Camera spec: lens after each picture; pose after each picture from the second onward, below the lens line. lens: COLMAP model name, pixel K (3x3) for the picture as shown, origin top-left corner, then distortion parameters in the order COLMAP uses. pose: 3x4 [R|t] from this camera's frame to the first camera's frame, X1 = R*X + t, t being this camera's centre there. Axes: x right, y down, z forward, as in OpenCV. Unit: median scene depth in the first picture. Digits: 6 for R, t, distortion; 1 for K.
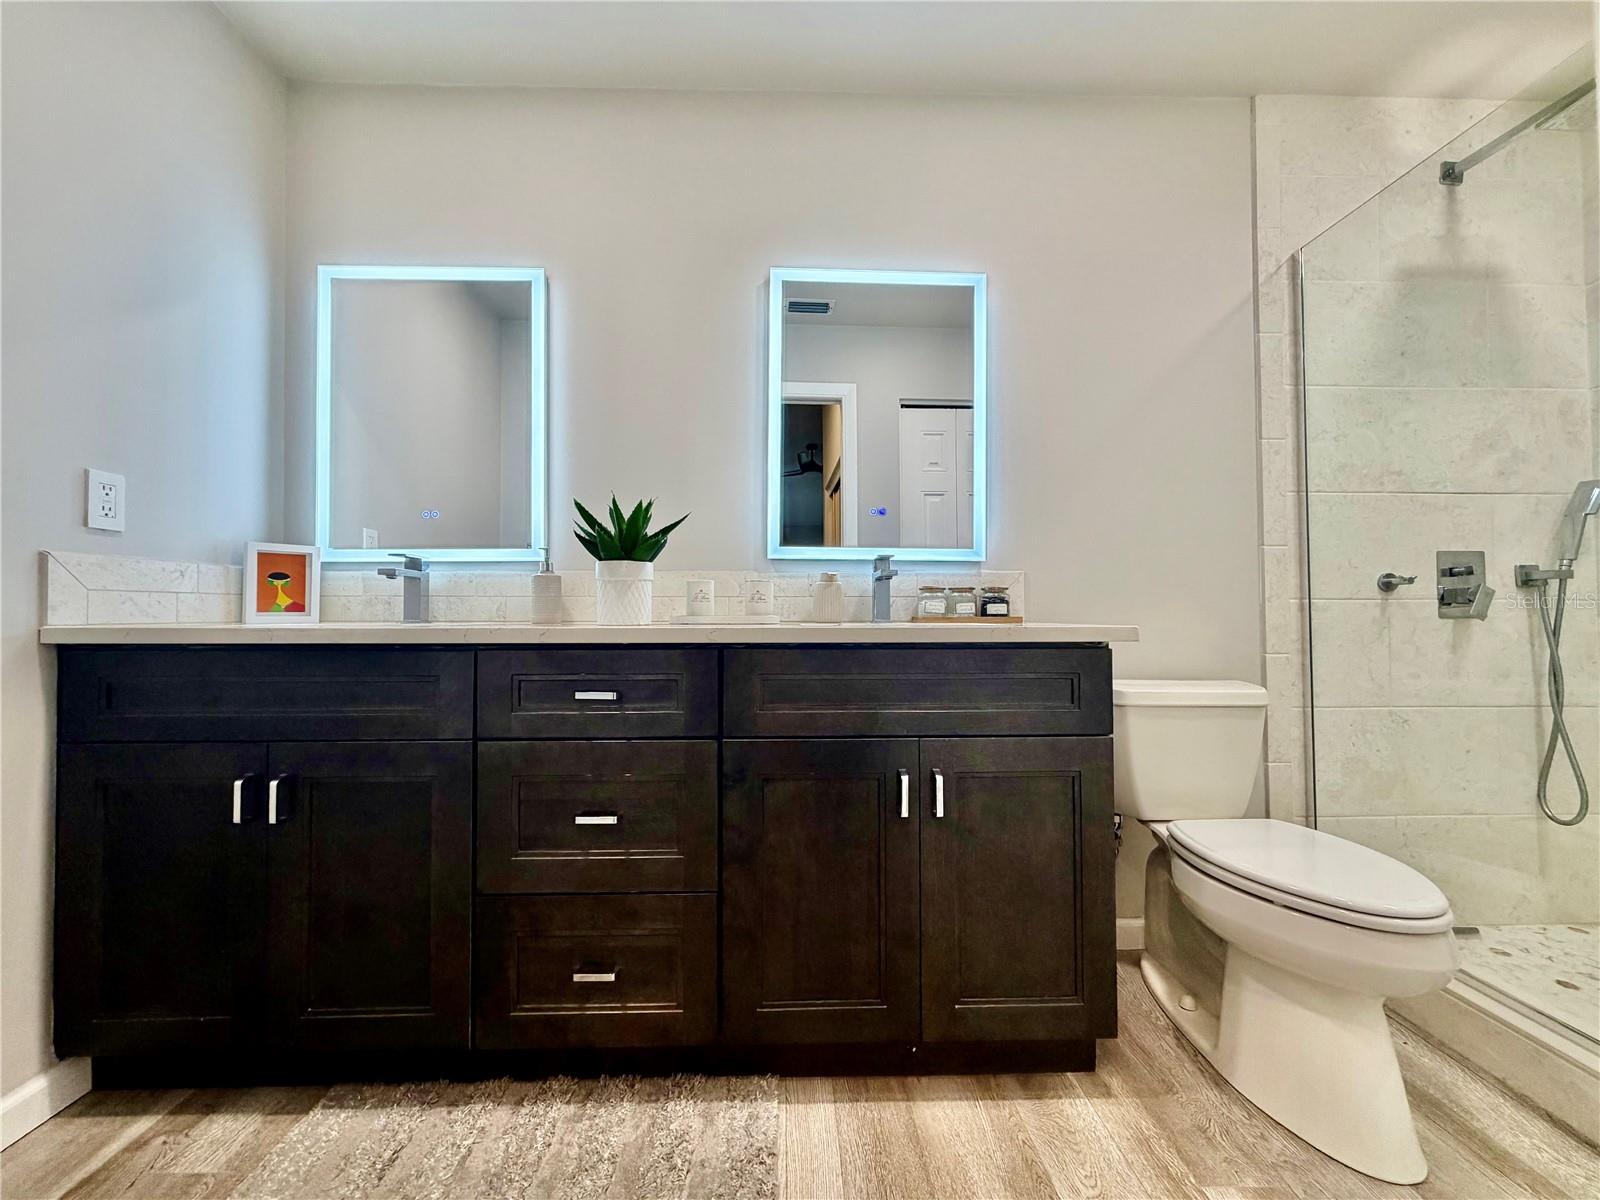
lens RADIAL K [[636.8, 0, 801.2], [0, 636.8, 607.2], [0, 0, 1]] dist [0.000761, -0.000062]
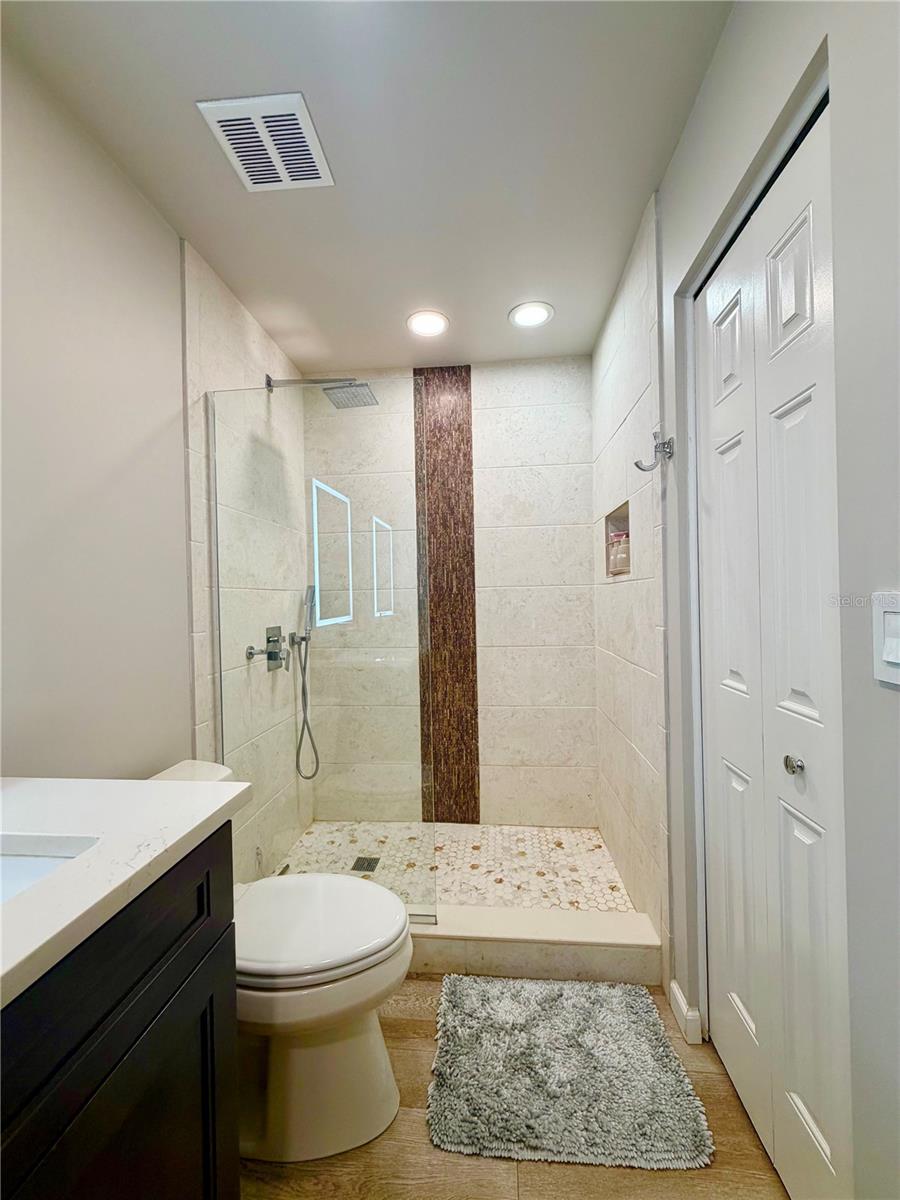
lens RADIAL K [[477.6, 0, 451.8], [0, 477.6, 597.1], [0, 0, 1]] dist [0.000761, -0.000062]
pose [[0.118451, 0.000822, 0.992960, -0.084647], [-0.002792, 0.999996, -0.000495, -0.162496], [-0.992956, -0.002714, 0.118453, 0.424496]]
